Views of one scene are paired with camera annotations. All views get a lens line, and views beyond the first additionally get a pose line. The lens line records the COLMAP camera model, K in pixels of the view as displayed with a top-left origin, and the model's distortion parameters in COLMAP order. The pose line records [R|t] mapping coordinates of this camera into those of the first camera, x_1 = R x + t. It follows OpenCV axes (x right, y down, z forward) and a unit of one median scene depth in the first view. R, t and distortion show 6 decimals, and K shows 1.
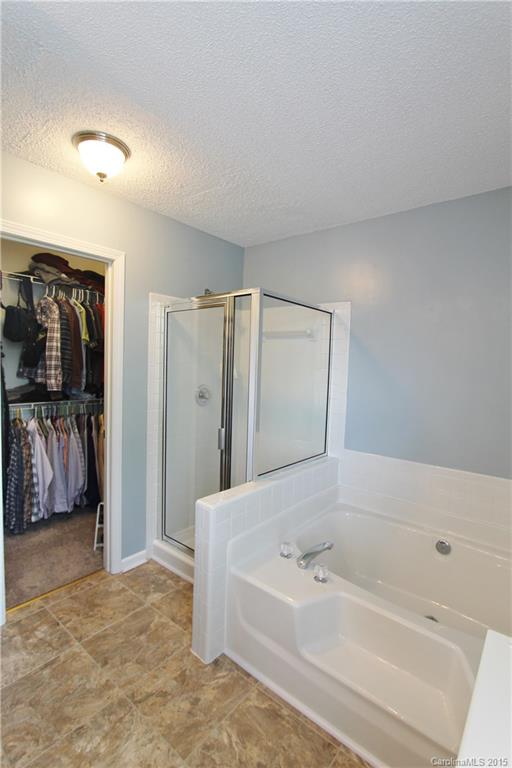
lens RADIAL K [[357.9, 0, 256.0], [0, 357.9, 384.8], [0, 0, 1]] dist [-0.009676, -0.000540]
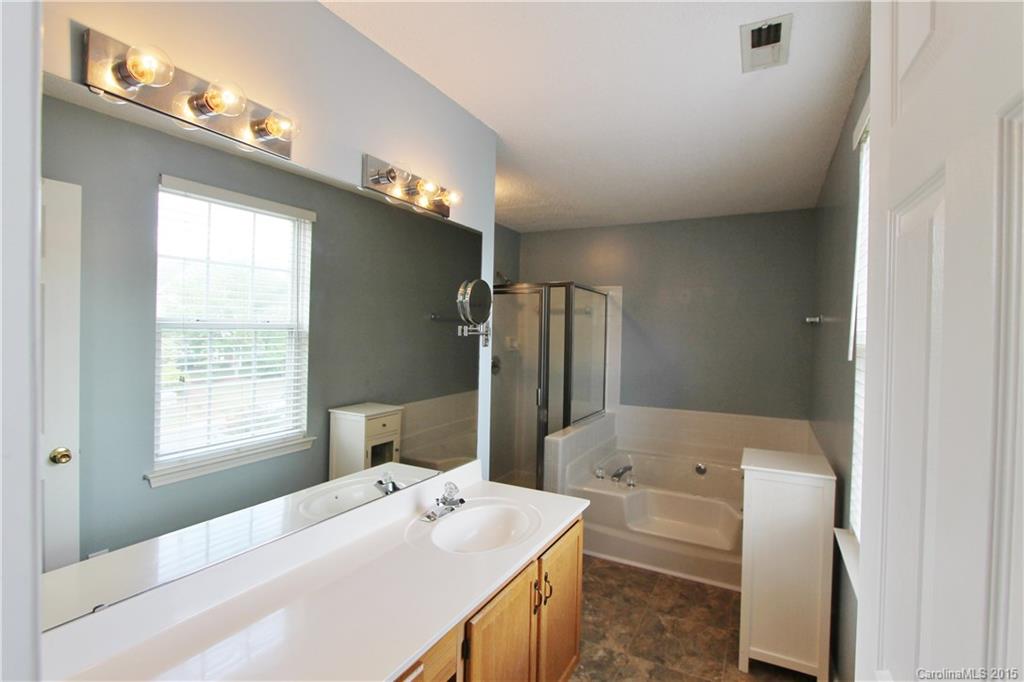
lens RADIAL K [[477.2, 0, 511.3], [0, 477.2, 338.9], [0, 0, 1]] dist [-0.009676, -0.000540]
pose [[0.979696, -0.012838, 0.200076, -0.452405], [0.021810, 0.998850, -0.042704, 0.014554], [-0.199297, 0.046201, 0.978849, -0.552226]]
